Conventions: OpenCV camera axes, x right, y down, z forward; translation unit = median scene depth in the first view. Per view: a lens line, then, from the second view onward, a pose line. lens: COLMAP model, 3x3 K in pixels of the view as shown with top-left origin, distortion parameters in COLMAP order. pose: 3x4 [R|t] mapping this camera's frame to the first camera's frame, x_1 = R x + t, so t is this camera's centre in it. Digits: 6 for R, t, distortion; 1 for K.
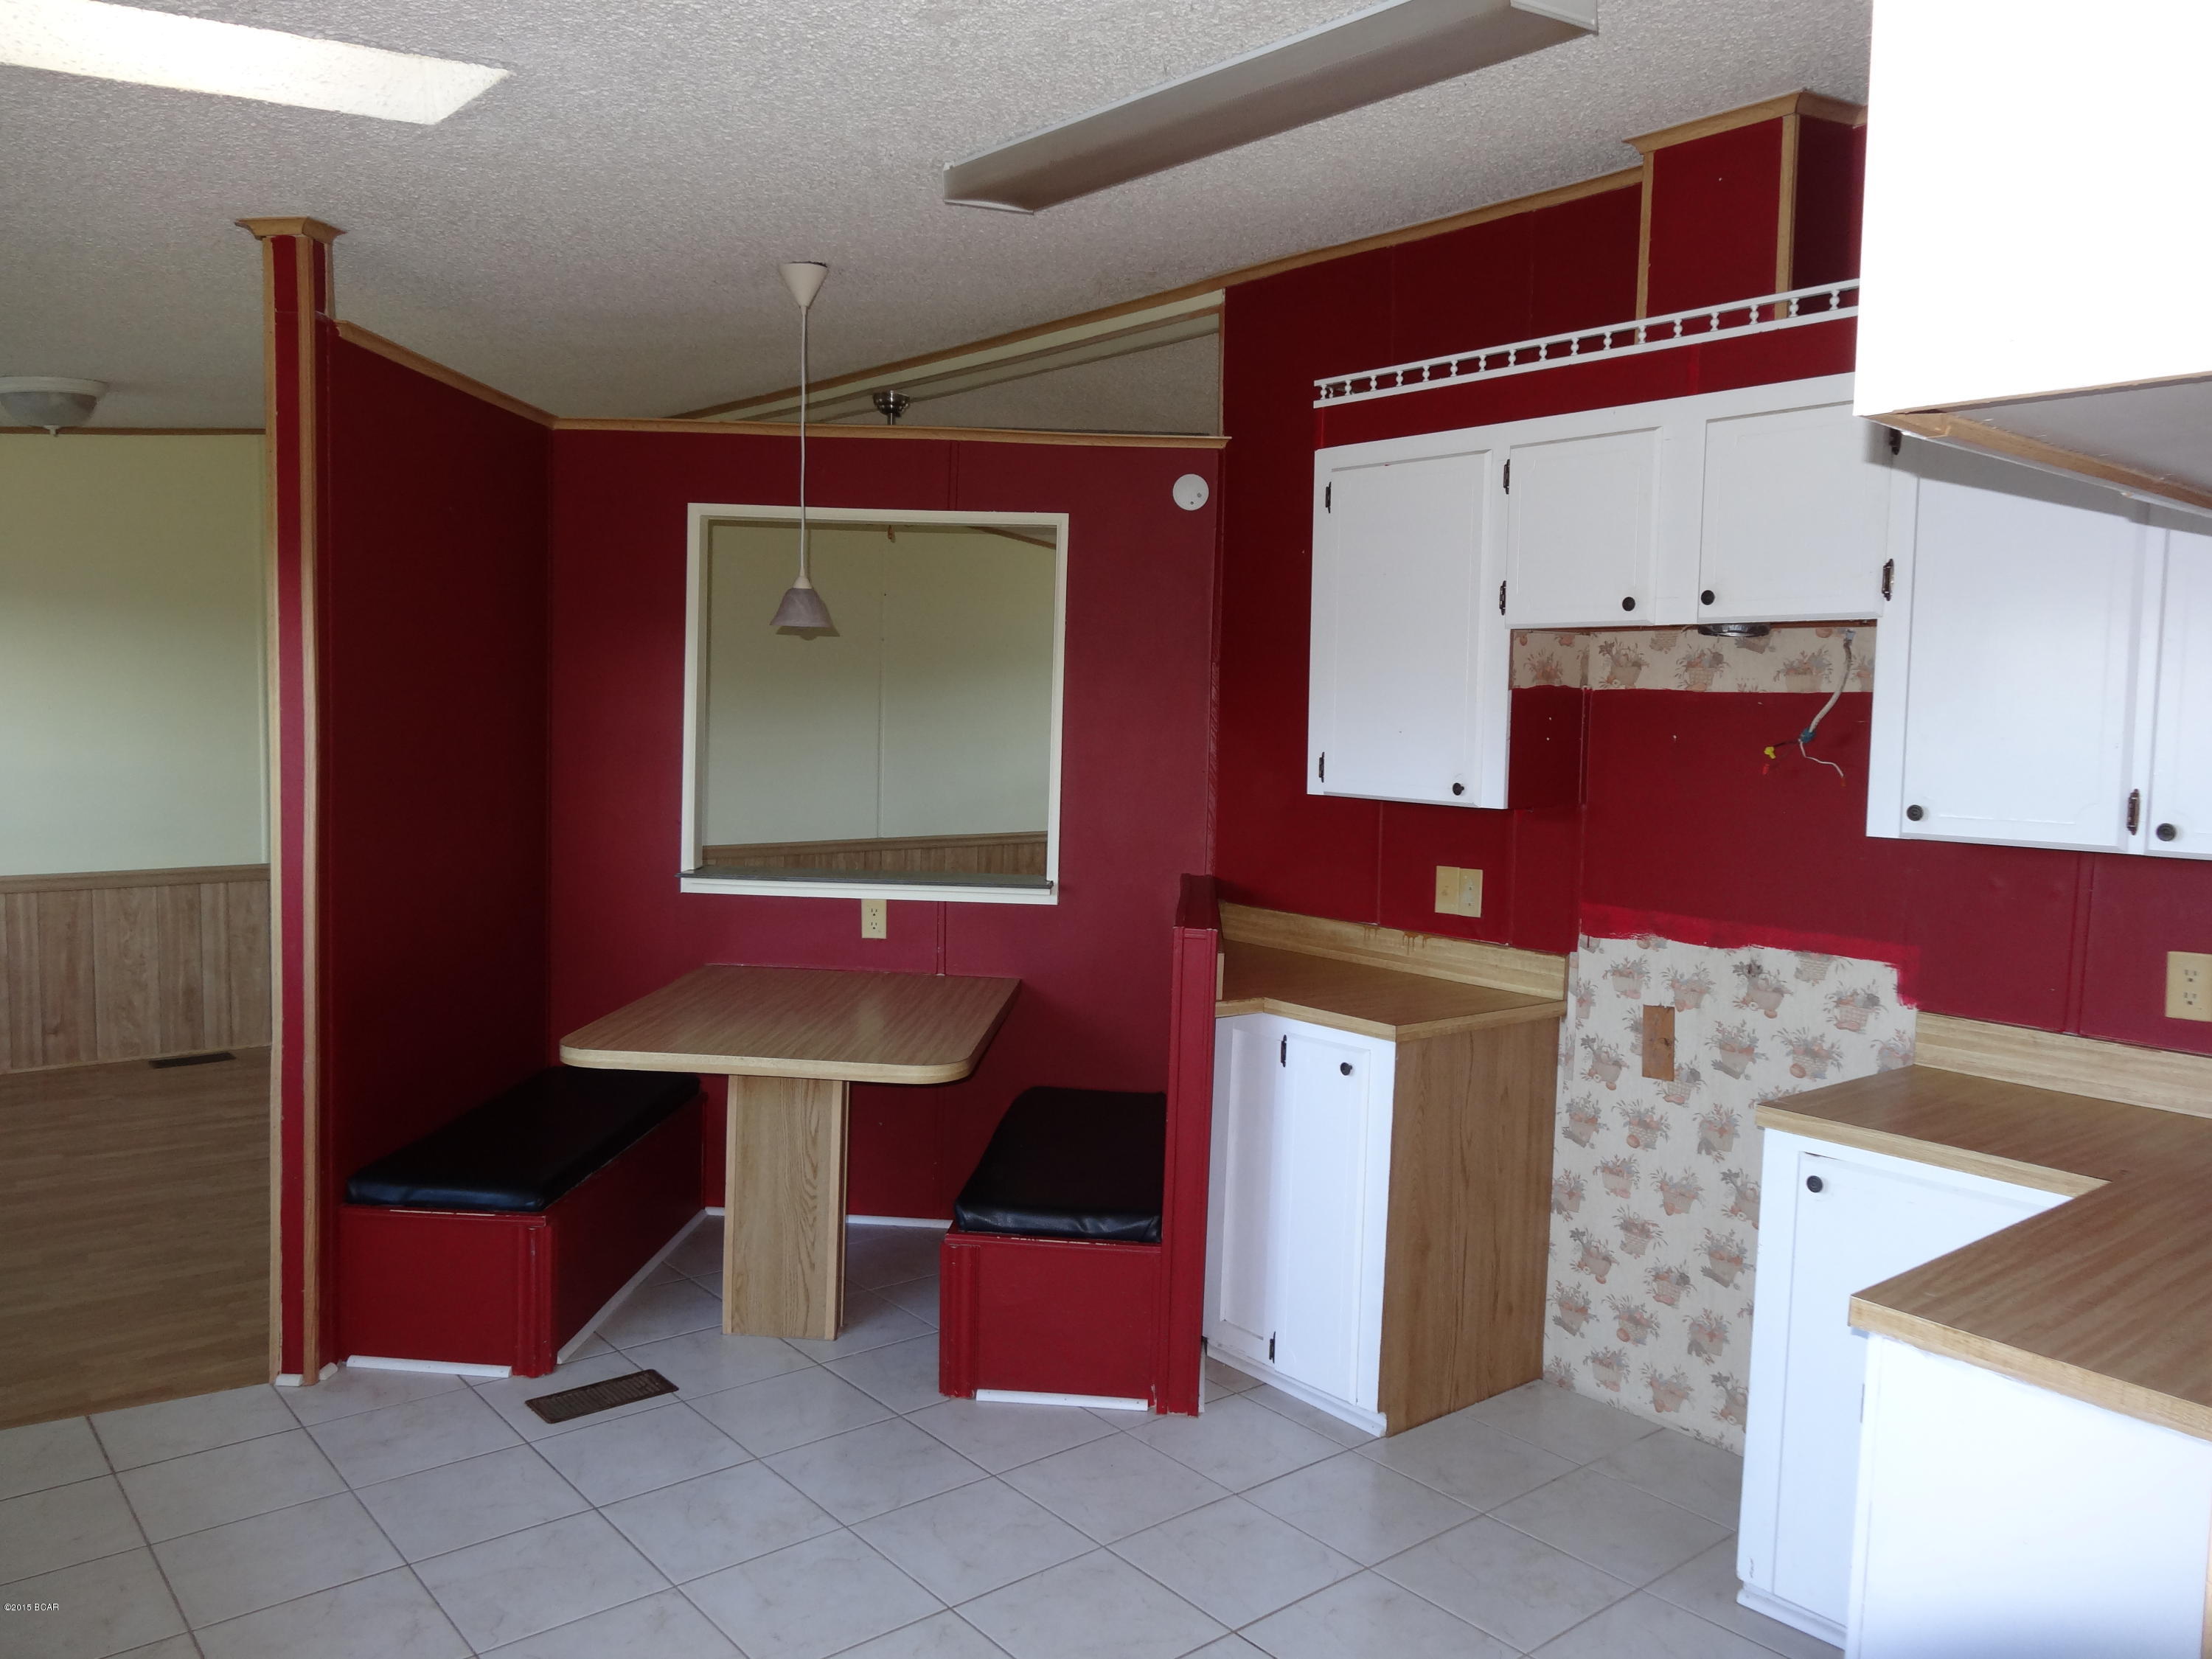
lens RADIAL K [[1616.4, 0, 1100.5], [0, 1616.4, 829.5], [0, 0, 1]] dist [-0.008980, 0.000308]
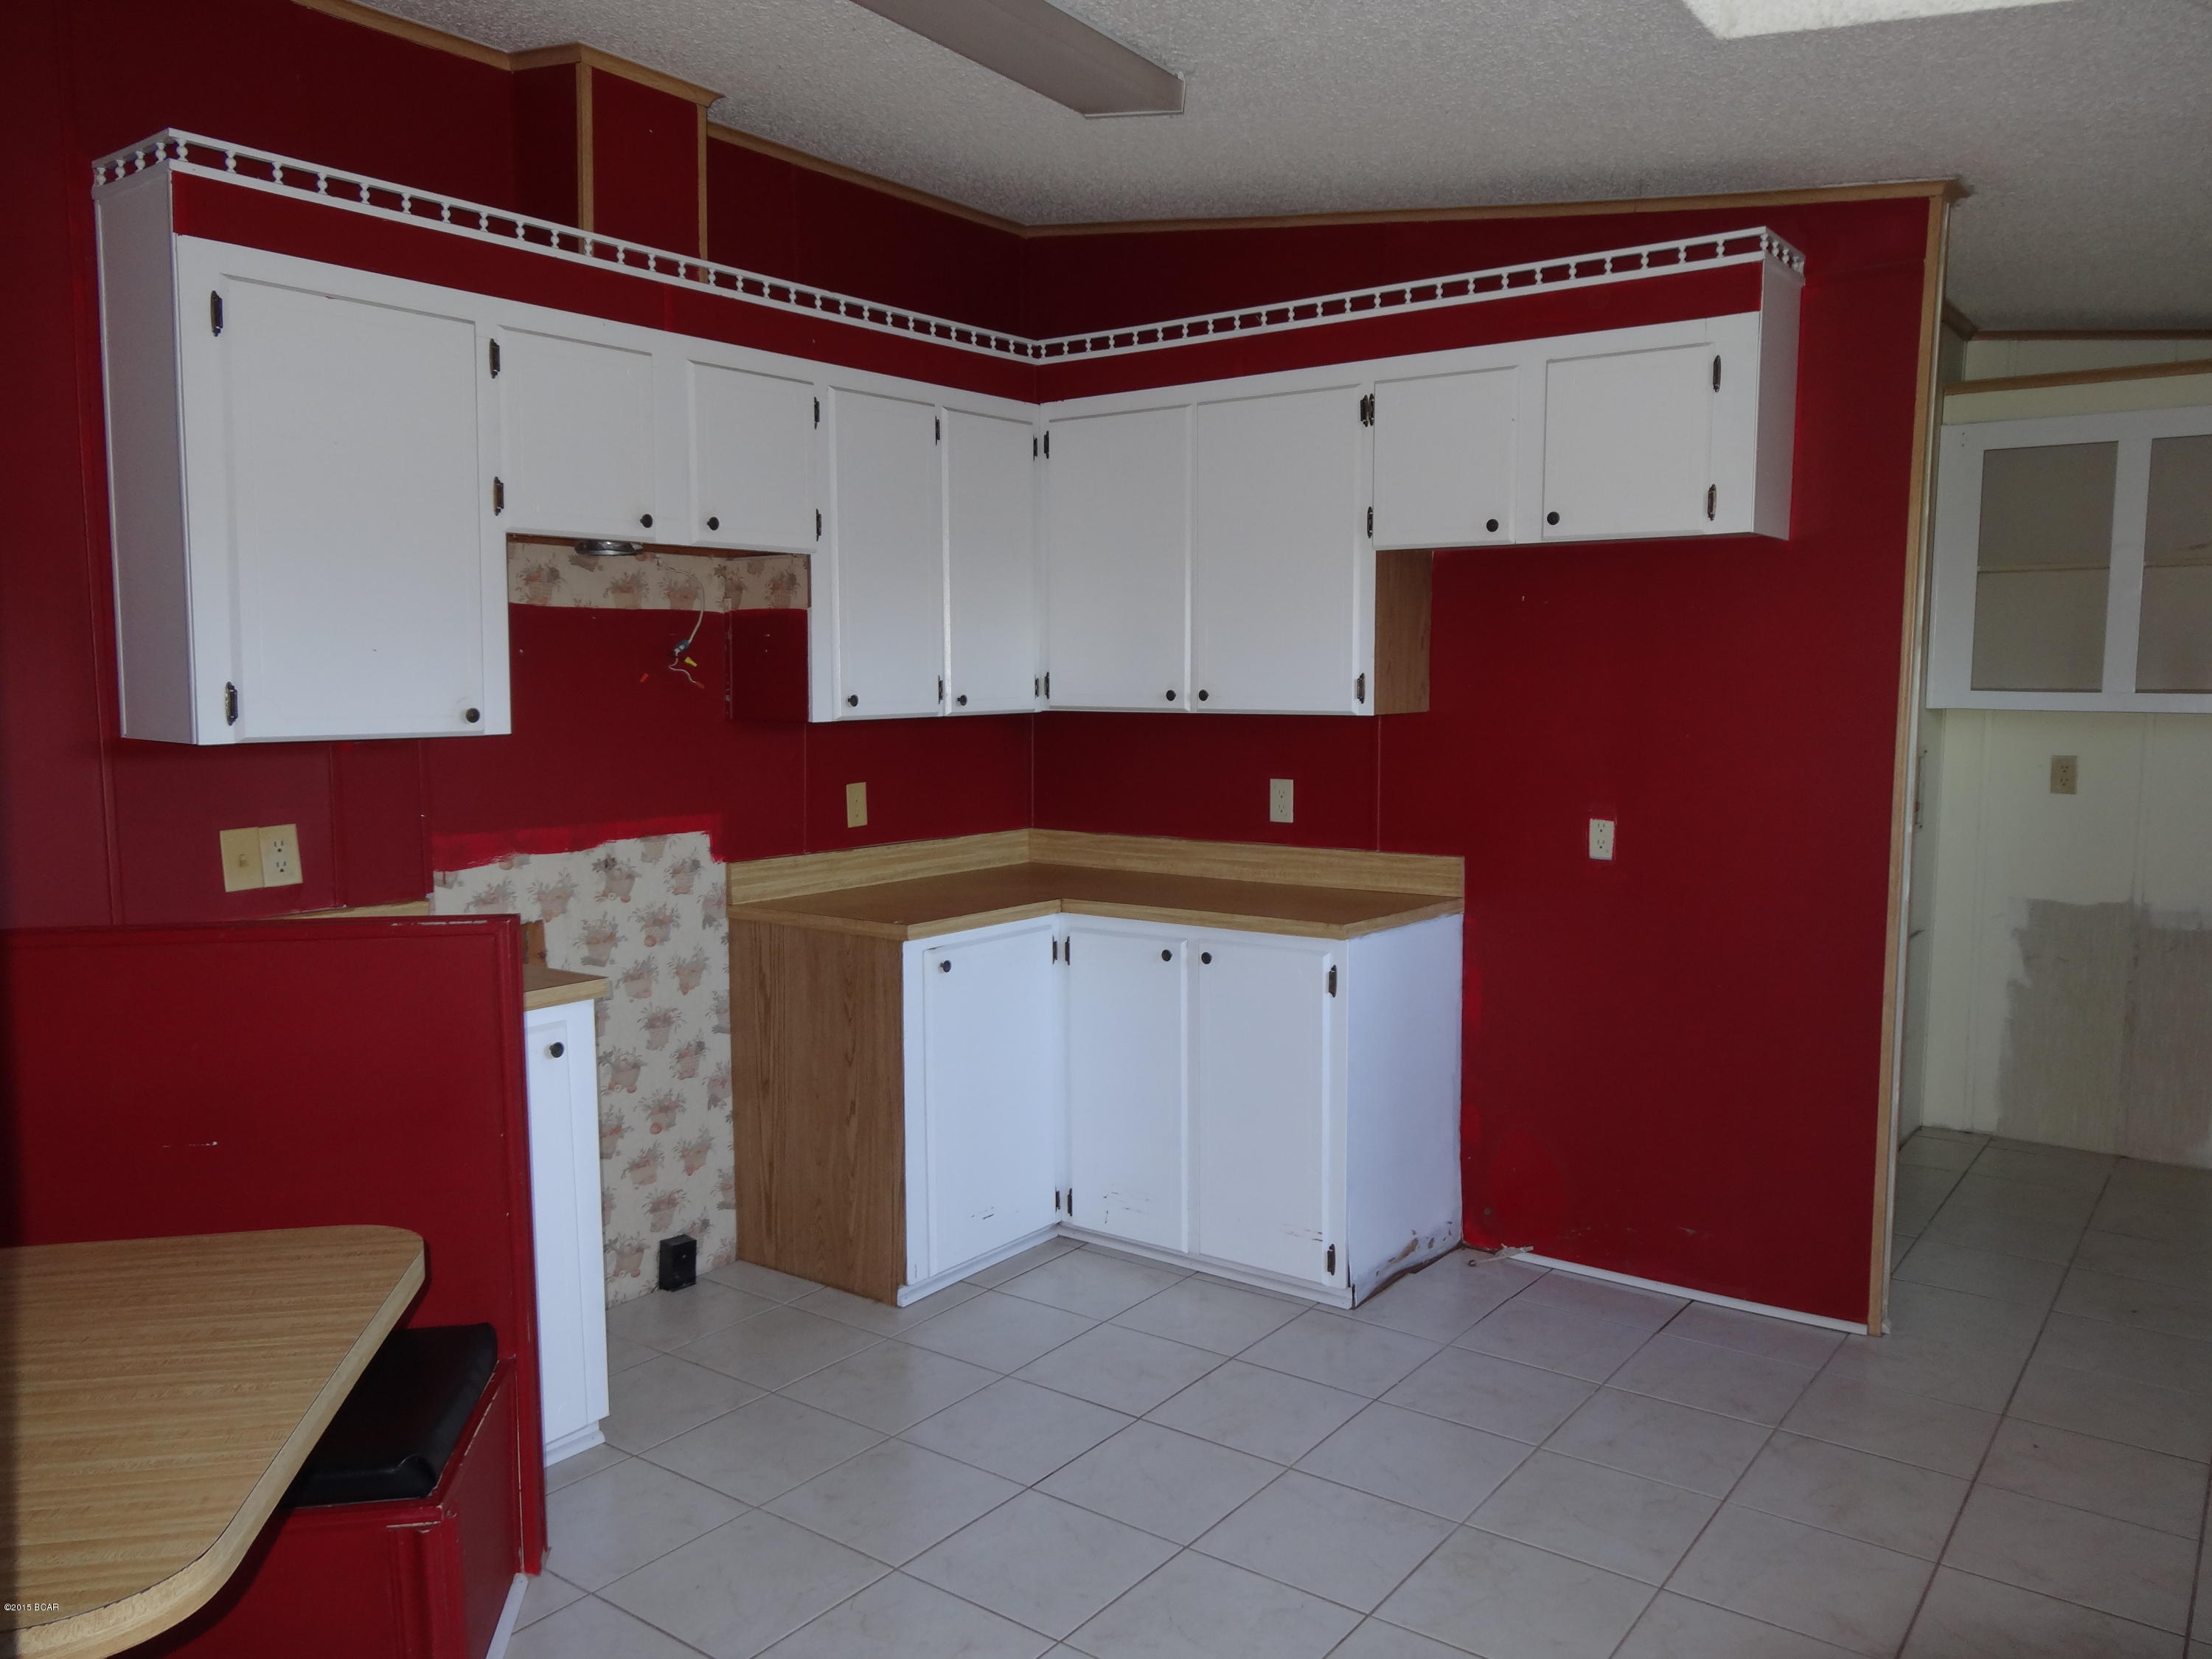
lens RADIAL K [[1616.4, 0, 1100.5], [0, 1616.4, 829.5], [0, 0, 1]] dist [-0.008980, 0.000308]
pose [[-0.227789, -0.119222, 0.966384, -0.725086], [0.068623, 0.988042, 0.138069, -0.063837], [-0.971289, 0.097767, -0.216884, 0.914406]]
